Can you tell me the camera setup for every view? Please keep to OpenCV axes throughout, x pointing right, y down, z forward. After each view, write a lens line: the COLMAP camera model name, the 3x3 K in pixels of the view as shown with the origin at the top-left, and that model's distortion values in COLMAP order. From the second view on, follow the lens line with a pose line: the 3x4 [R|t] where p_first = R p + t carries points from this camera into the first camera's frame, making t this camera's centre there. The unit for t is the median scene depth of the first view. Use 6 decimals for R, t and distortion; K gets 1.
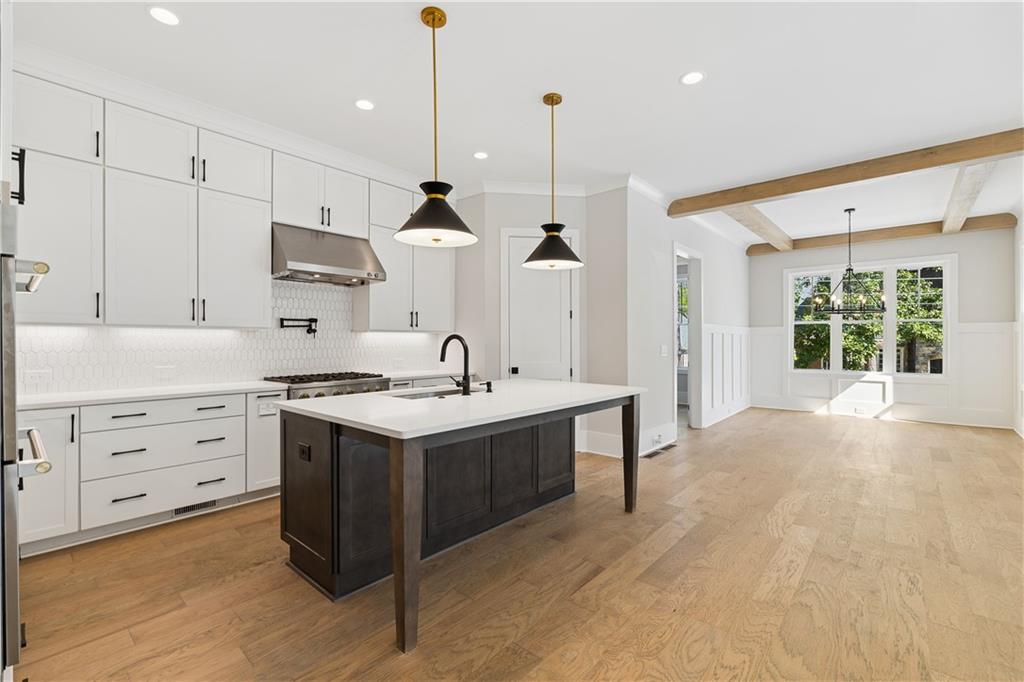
lens RADIAL K [[449.4, 0, 509.0], [0, 449.4, 335.6], [0, 0, 1]] dist [-0.007502, 0.001264]
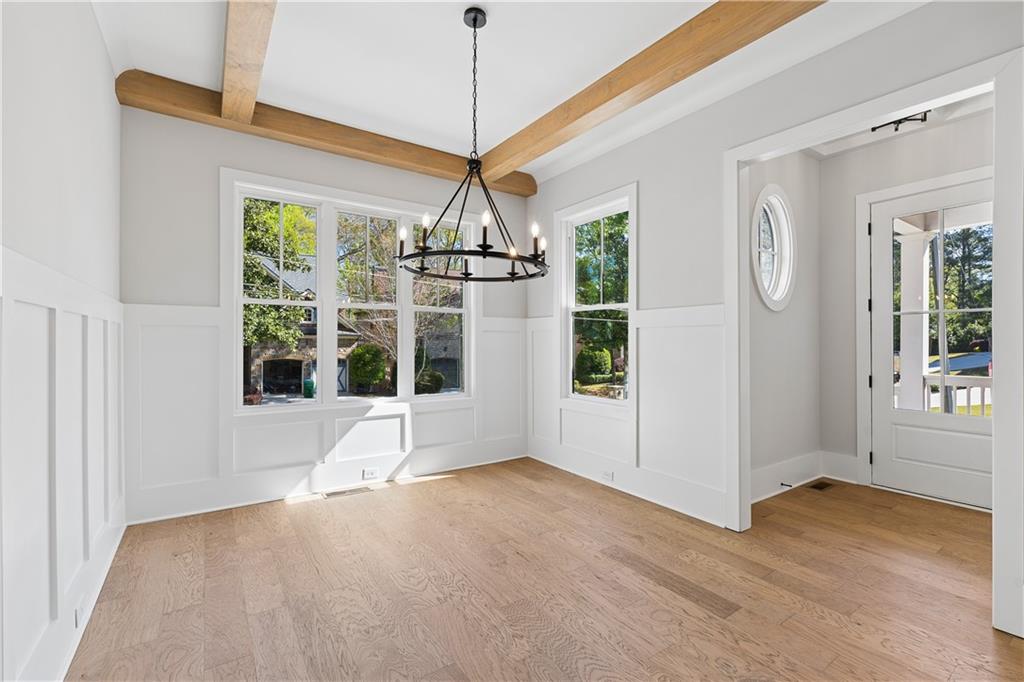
lens RADIAL K [[449.4, 0, 514.4], [0, 449.4, 342.2], [0, 0, 1]] dist [-0.007502, 0.001264]
pose [[0.245517, 0.004221, 0.969383, 0.687619], [-0.015646, 0.999878, -0.000391, 0.019680], [-0.969266, -0.015071, 0.245553, 1.572831]]
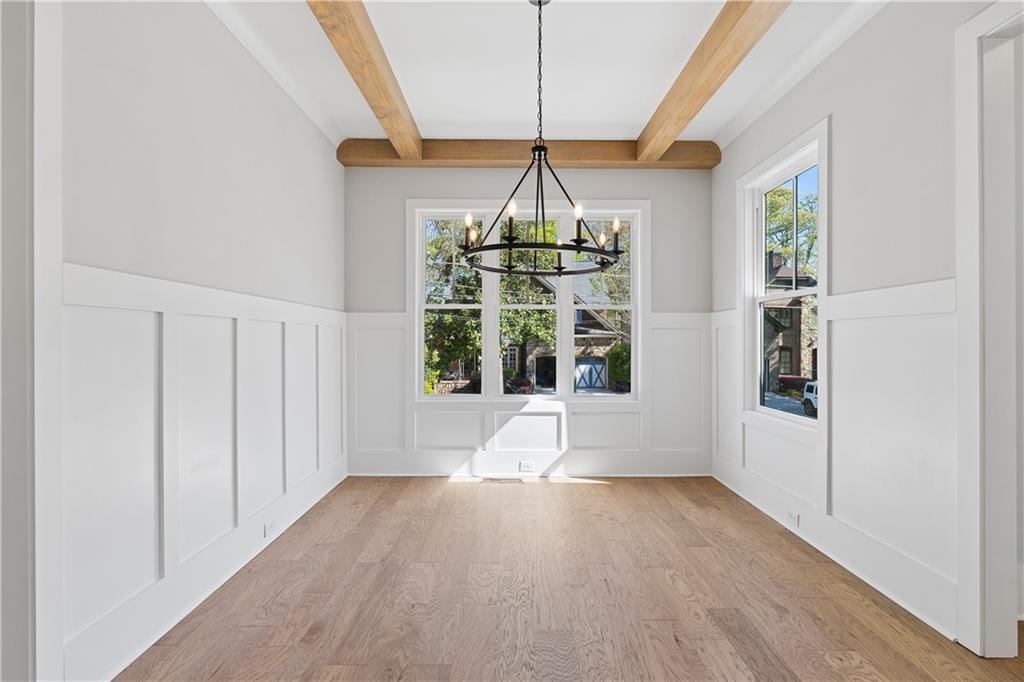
lens RADIAL K [[449.4, 0, 510.7], [0, 449.4, 342.5], [0, 0, 1]] dist [-0.007502, 0.001264]
pose [[0.747892, 0.001635, 0.663818, 0.894548], [-0.012690, 0.999849, 0.011834, 0.015259], [-0.663699, -0.017274, 0.747801, 1.327055]]
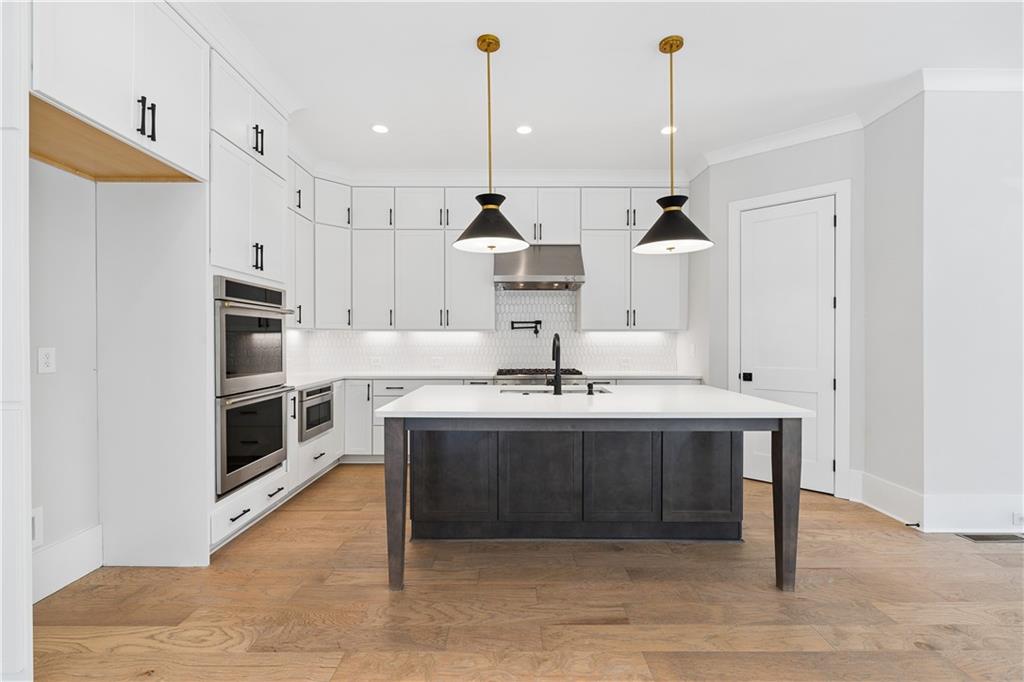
lens RADIAL K [[449.4, 0, 515.5], [0, 449.4, 337.1], [0, 0, 1]] dist [-0.007502, 0.001264]
pose [[0.660414, -0.004672, -0.750887, 0.507871], [0.008532, 0.999963, 0.001282, 0.002904], [0.750853, -0.007253, 0.660429, 0.239341]]
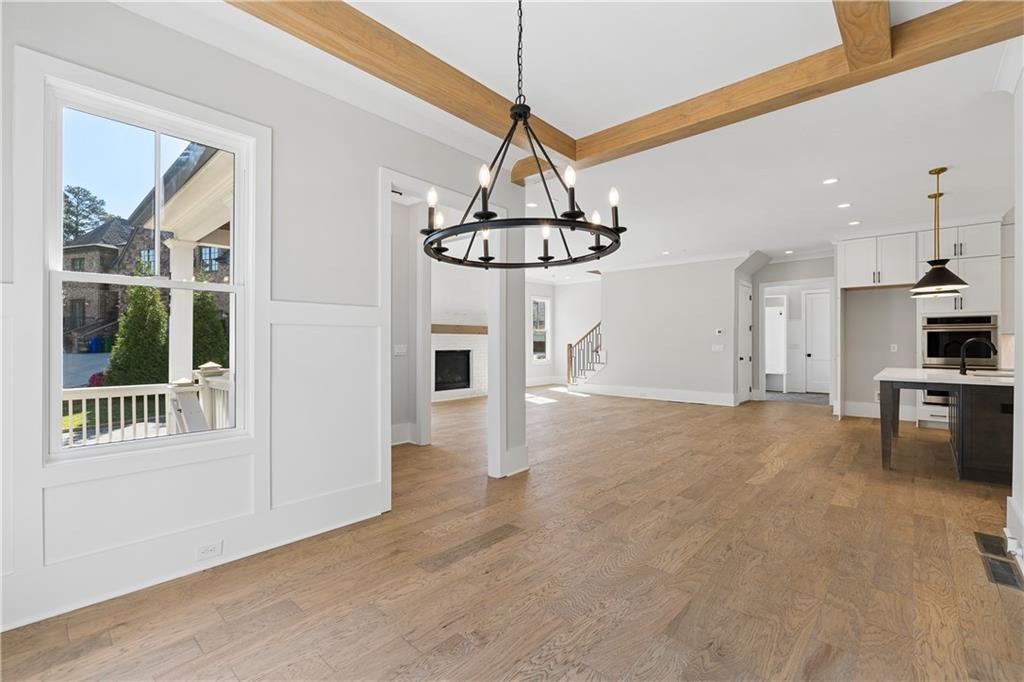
lens RADIAL K [[449.4, 0, 508.5], [0, 449.4, 341.9], [0, 0, 1]] dist [-0.007502, 0.001264]
pose [[-0.999716, 0.003708, 0.023529, 1.392055], [0.003432, 0.999925, -0.011727, 0.023443], [-0.023571, -0.011643, -0.999654, 2.386963]]
